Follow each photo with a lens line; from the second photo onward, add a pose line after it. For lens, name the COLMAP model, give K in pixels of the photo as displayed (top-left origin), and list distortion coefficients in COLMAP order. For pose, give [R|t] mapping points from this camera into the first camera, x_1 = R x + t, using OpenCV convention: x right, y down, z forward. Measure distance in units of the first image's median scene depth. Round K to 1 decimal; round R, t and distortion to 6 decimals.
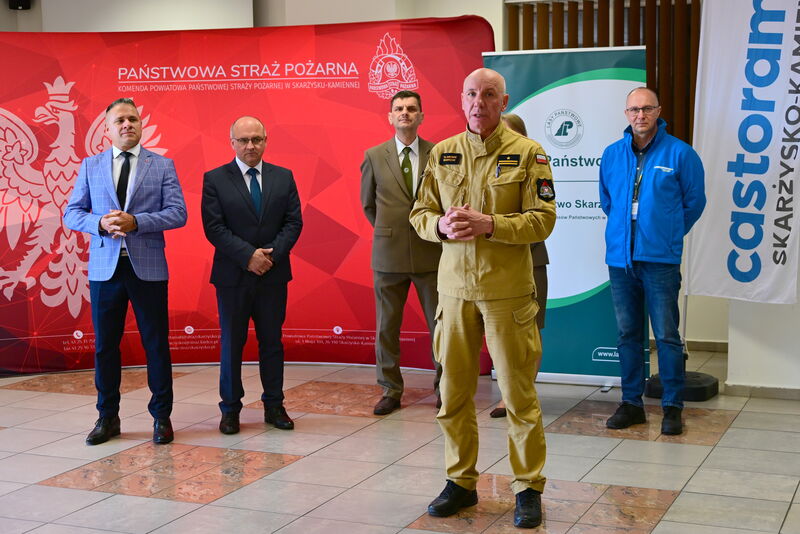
lens RADIAL K [[1233.3, 0, 396.1], [0, 1233.3, 267.3], [0, 0, 1]] dist [0.014711, 0.000000]
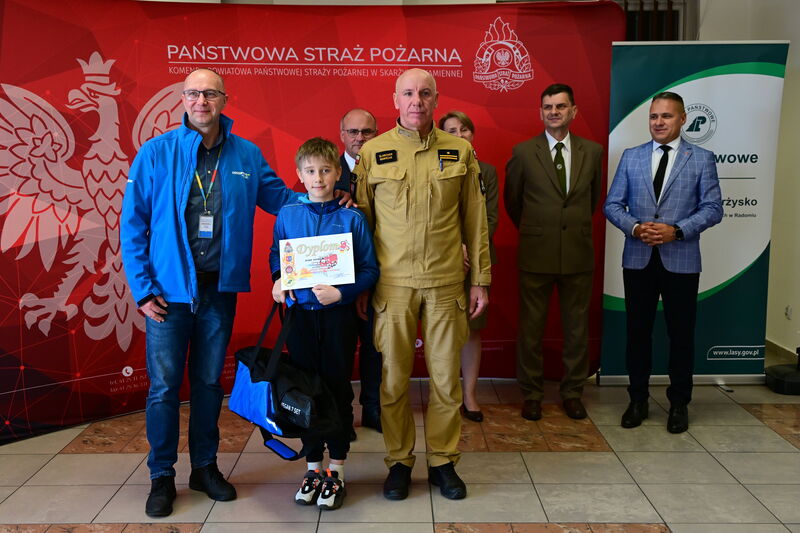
lens RADIAL K [[960.5, 0, 377.5], [0, 960.5, 255.5], [0, 0, 1]] dist [0.018714, 0.000000]
pose [[0.927549, -0.036426, 0.371923, -0.342961], [0.032821, 0.999333, 0.016022, -0.026912], [-0.372258, -0.002655, 0.928125, 0.355107]]
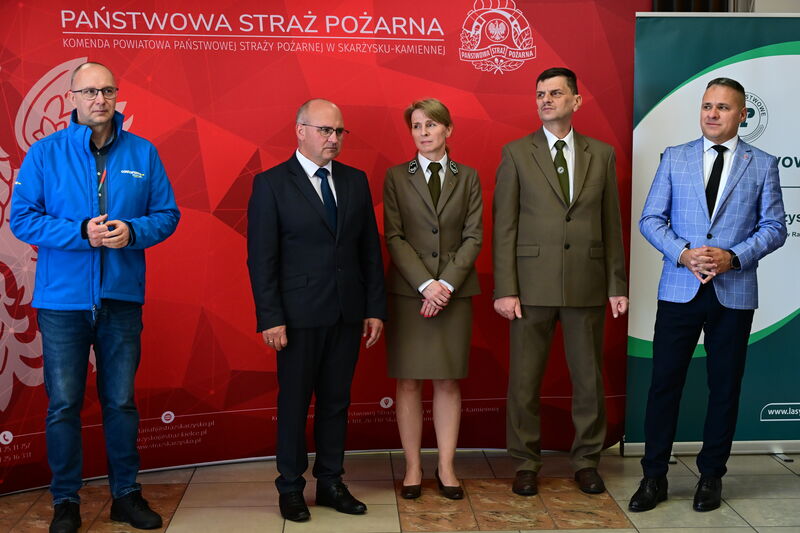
lens RADIAL K [[1452.5, 0, 411.8], [0, 1452.5, 260.9], [0, 0, 1]] dist [-0.016550, 0.000000]
pose [[0.900399, -0.024633, 0.434367, -0.393388], [0.033003, 0.999386, -0.011739, -0.018874], [-0.433811, 0.024905, 0.900660, 0.260720]]
